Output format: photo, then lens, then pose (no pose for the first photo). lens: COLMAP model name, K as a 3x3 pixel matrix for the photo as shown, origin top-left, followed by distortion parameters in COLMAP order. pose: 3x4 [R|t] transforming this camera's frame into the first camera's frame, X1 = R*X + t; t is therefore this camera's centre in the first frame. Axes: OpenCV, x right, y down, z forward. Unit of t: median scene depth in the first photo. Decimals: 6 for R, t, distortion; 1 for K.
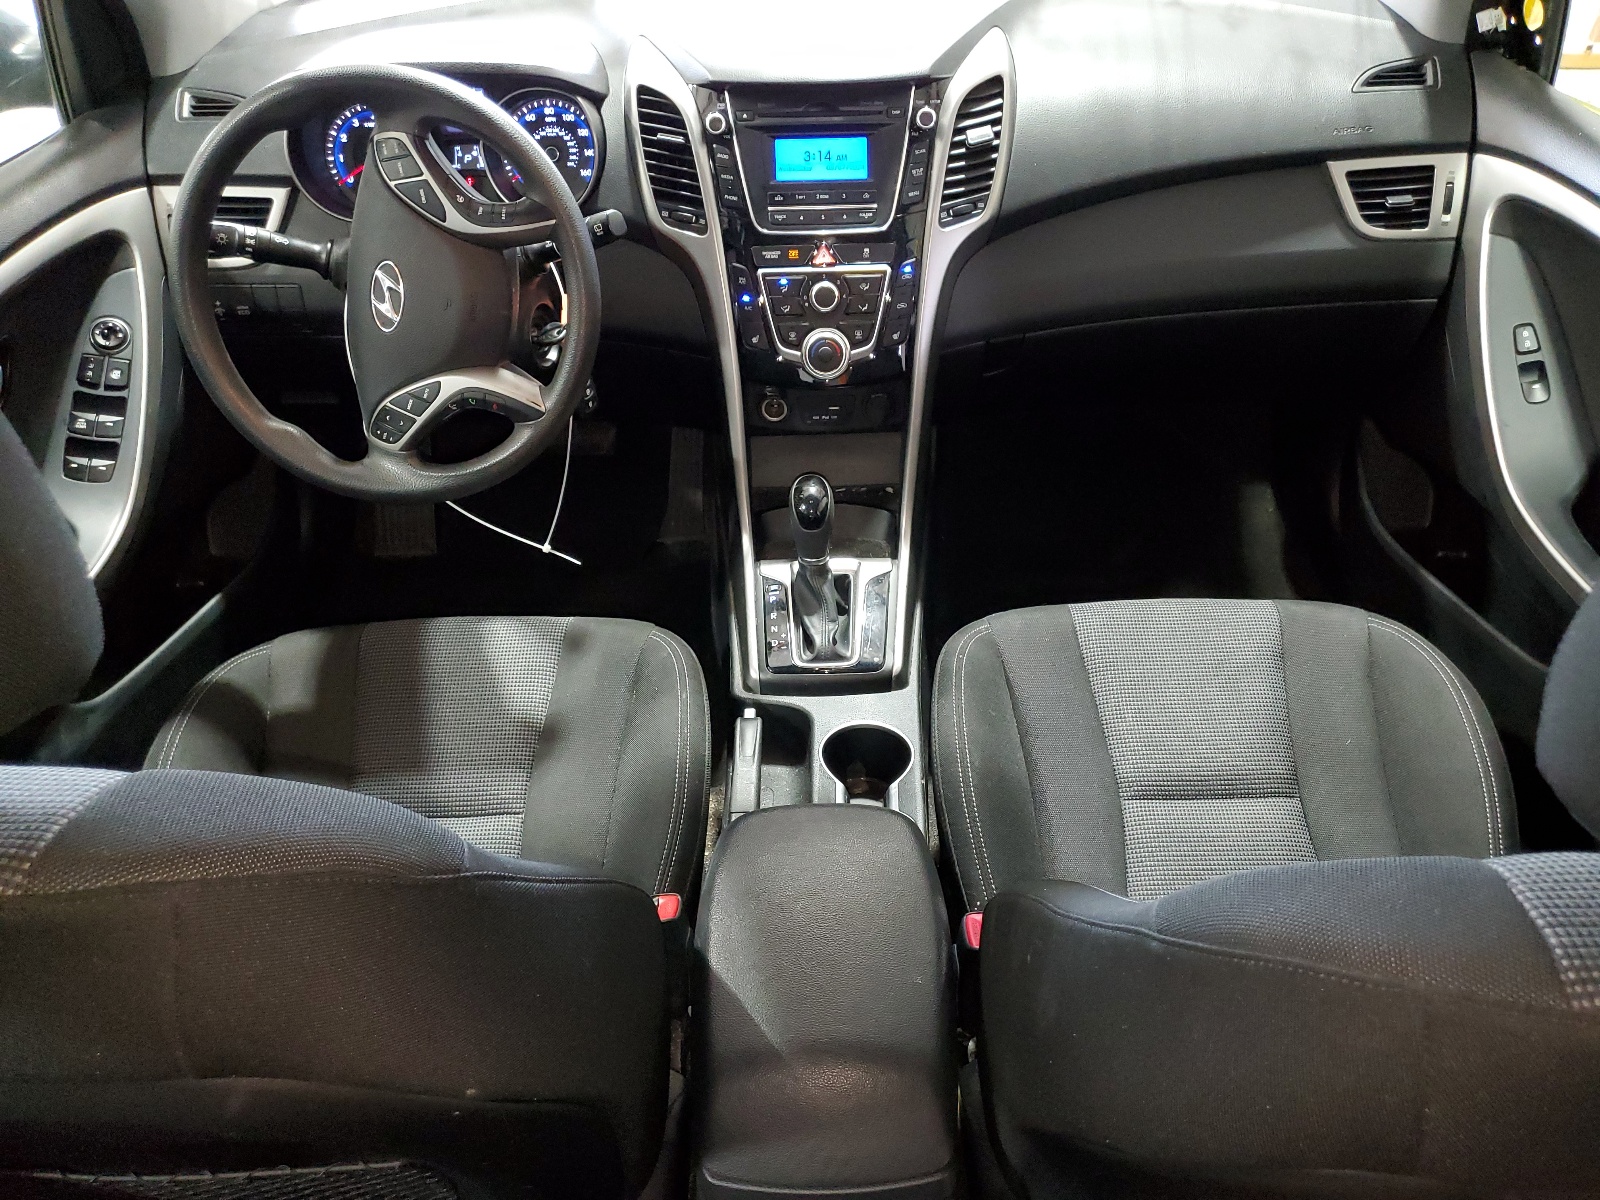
lens RADIAL K [[1212.5, 0, 802.3], [0, 1212.5, 600.5], [0, 0, 1]] dist [0.006040, 0.001189]
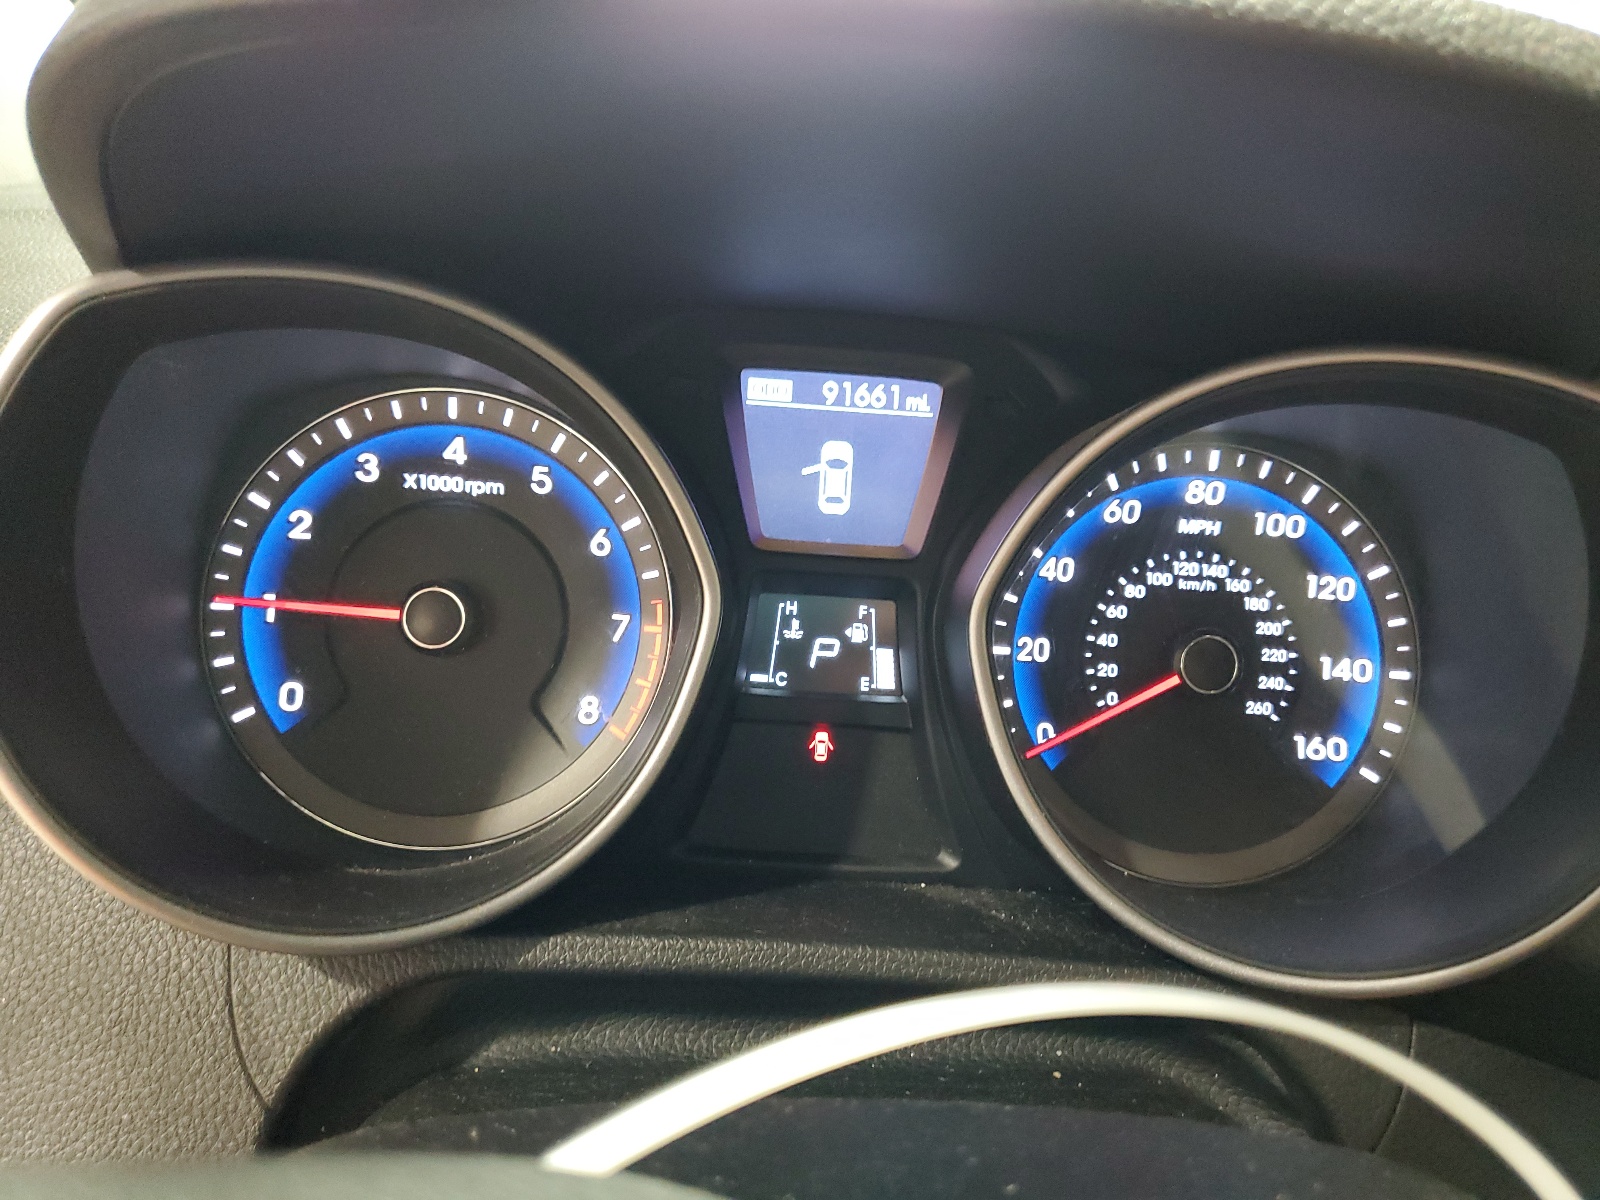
lens RADIAL K [[1212.5, 0, 799.8], [0, 1212.5, 598.4], [0, 0, 1]] dist [0.006040, 0.001189]
pose [[0.995597, 0.082746, 0.044031, -0.293497], [-0.061512, 0.931240, -0.359178, -0.292085], [-0.070724, 0.354888, 0.932230, 0.786368]]
